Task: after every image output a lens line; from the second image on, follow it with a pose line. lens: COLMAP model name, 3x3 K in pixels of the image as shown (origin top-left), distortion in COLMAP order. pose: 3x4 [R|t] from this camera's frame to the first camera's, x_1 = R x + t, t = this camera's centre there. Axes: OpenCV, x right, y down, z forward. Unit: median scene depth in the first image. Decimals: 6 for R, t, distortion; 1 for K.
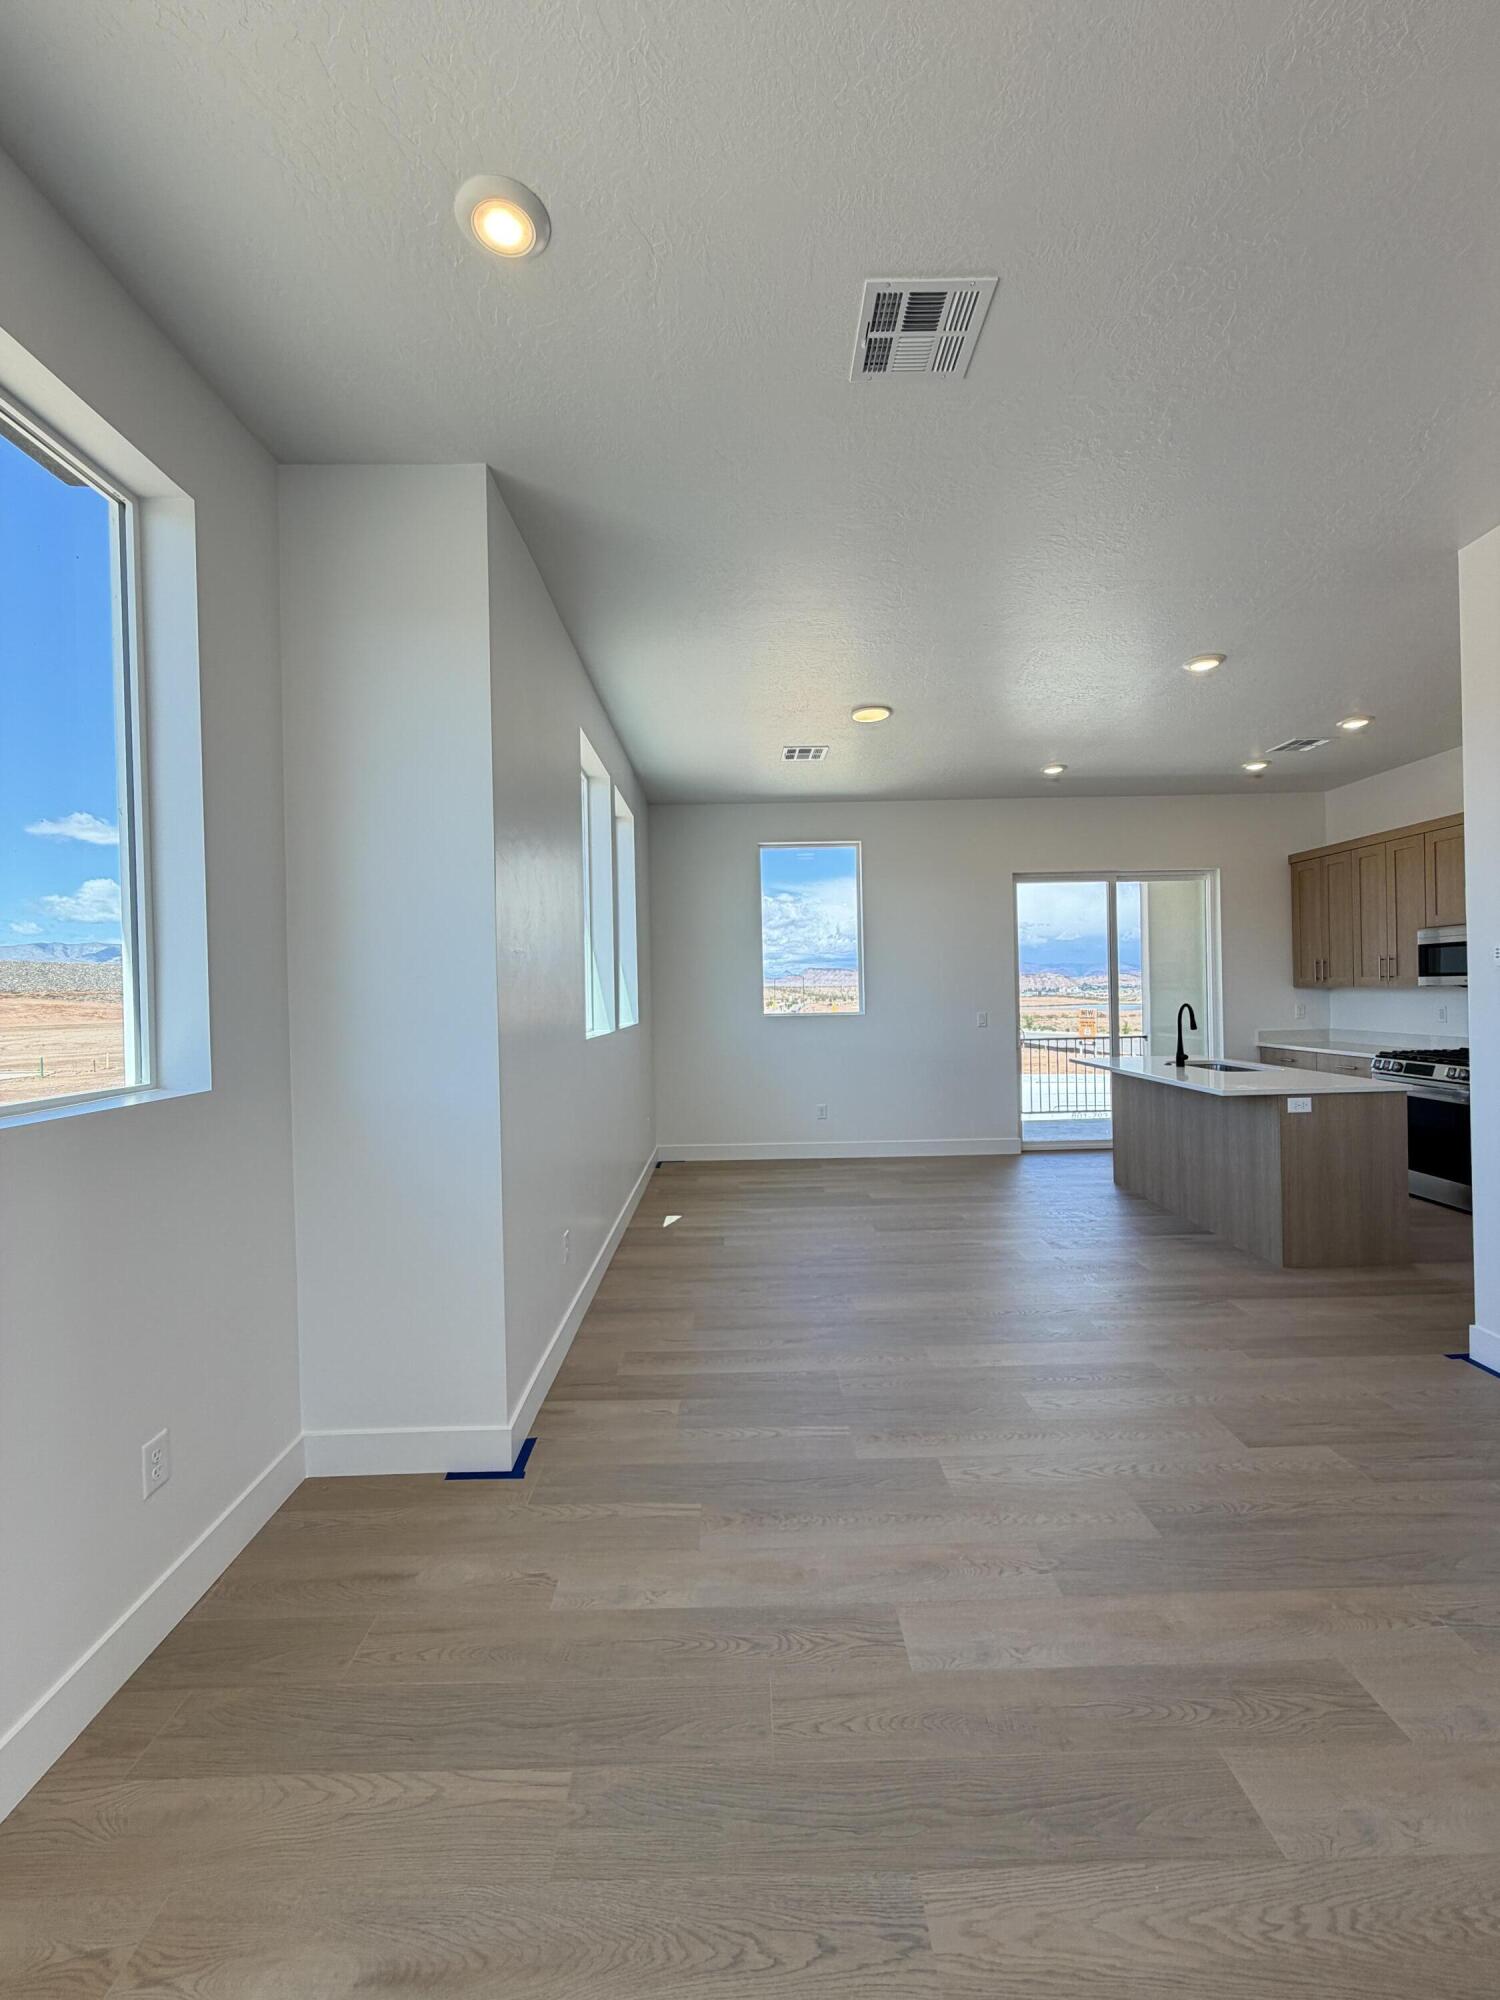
lens RADIAL K [[800.4, 0, 750.0], [0, 800.4, 996.0], [0, 0, 1]] dist [-0.000307, -0.000057]
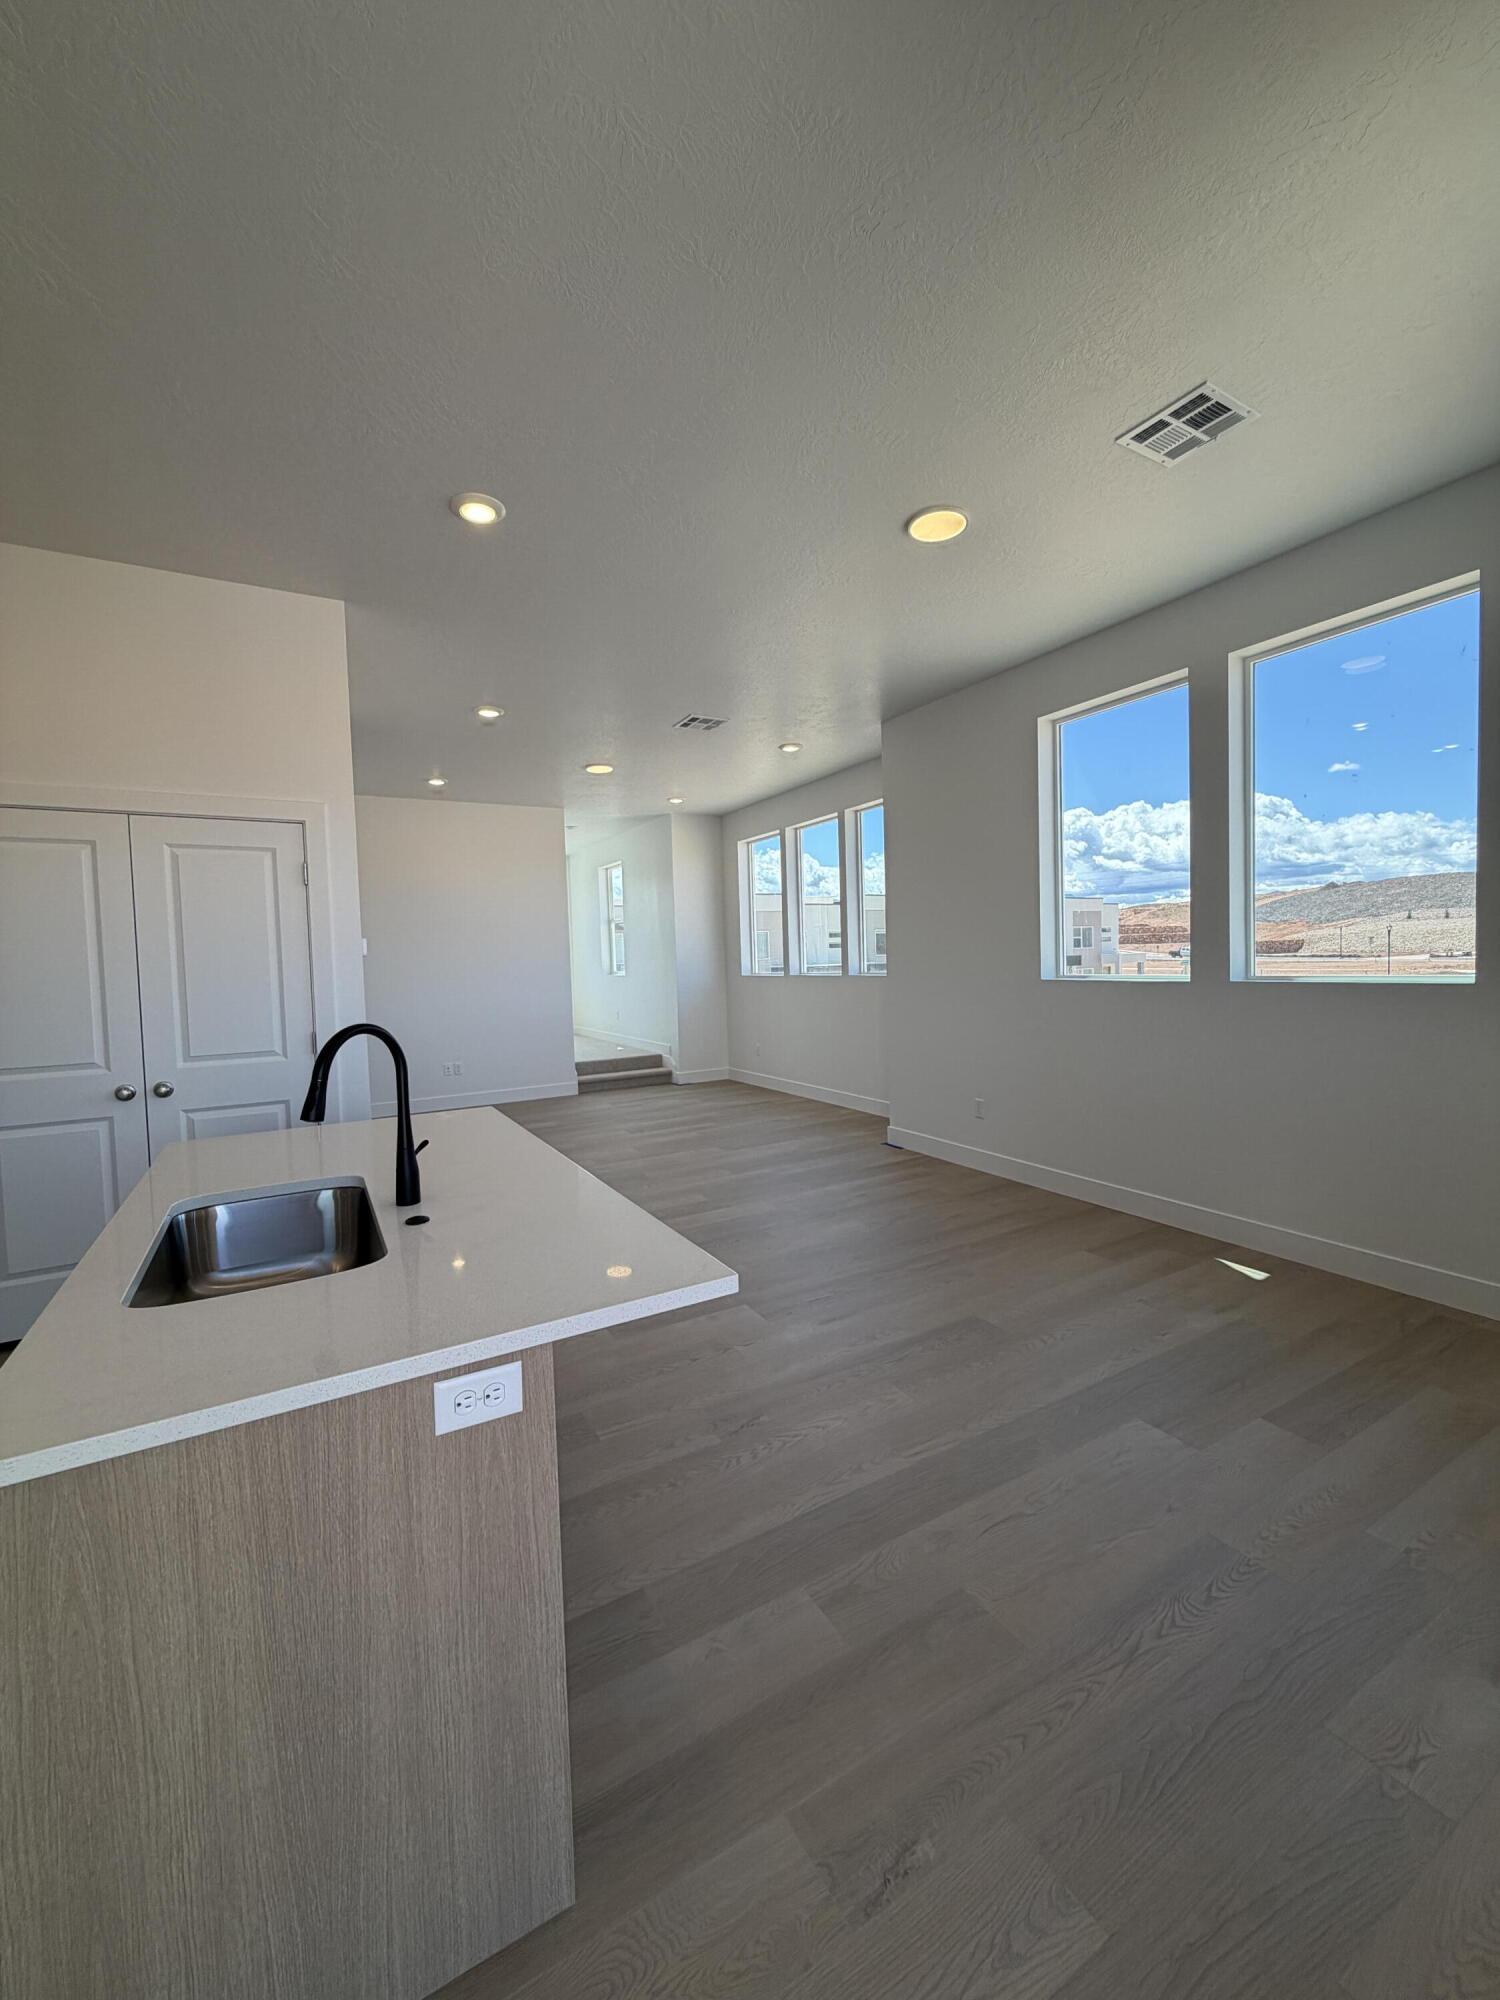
lens RADIAL K [[800.4, 0, 750.0], [0, 800.4, 996.0], [0, 0, 1]] dist [-0.000307, -0.000057]
pose [[-0.872845, 0.069991, -0.482953, 0.585207], [0.046756, 0.997103, 0.059999, -0.014157], [0.485753, 0.029789, -0.873588, 1.396678]]
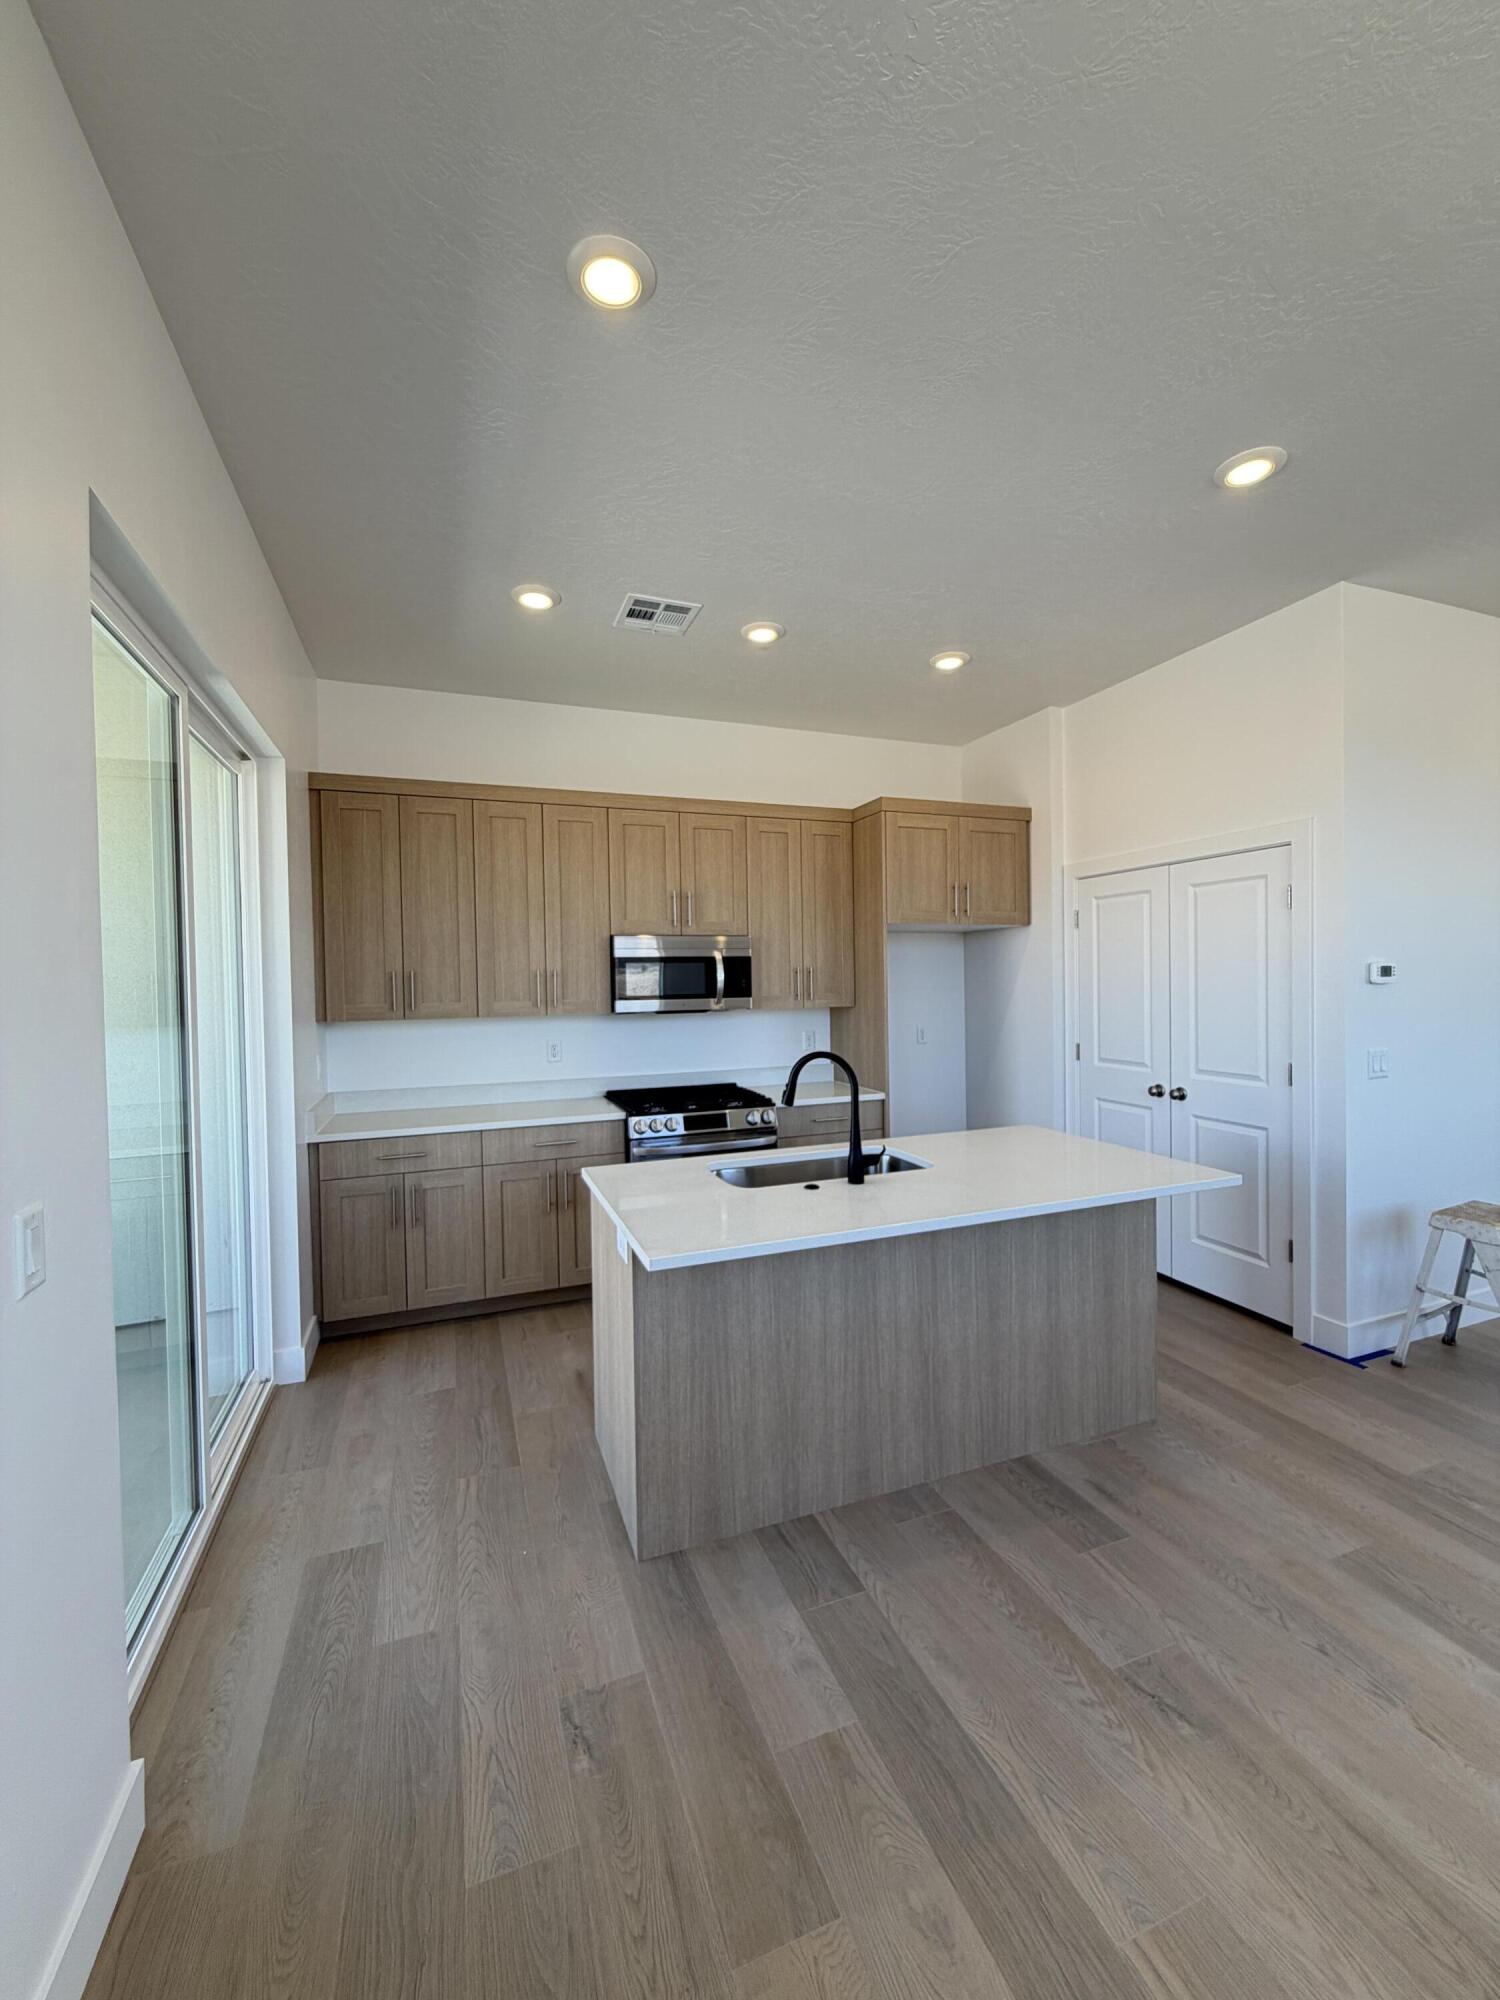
lens RADIAL K [[800.4, 0, 750.0], [0, 800.4, 996.0], [0, 0, 1]] dist [-0.000307, -0.000057]
pose [[-0.340851, 0.009503, 0.940069, 0.107902], [0.028207, 0.999602, 0.000123, -0.027316], [-0.939694, 0.026558, -0.340984, 1.246971]]
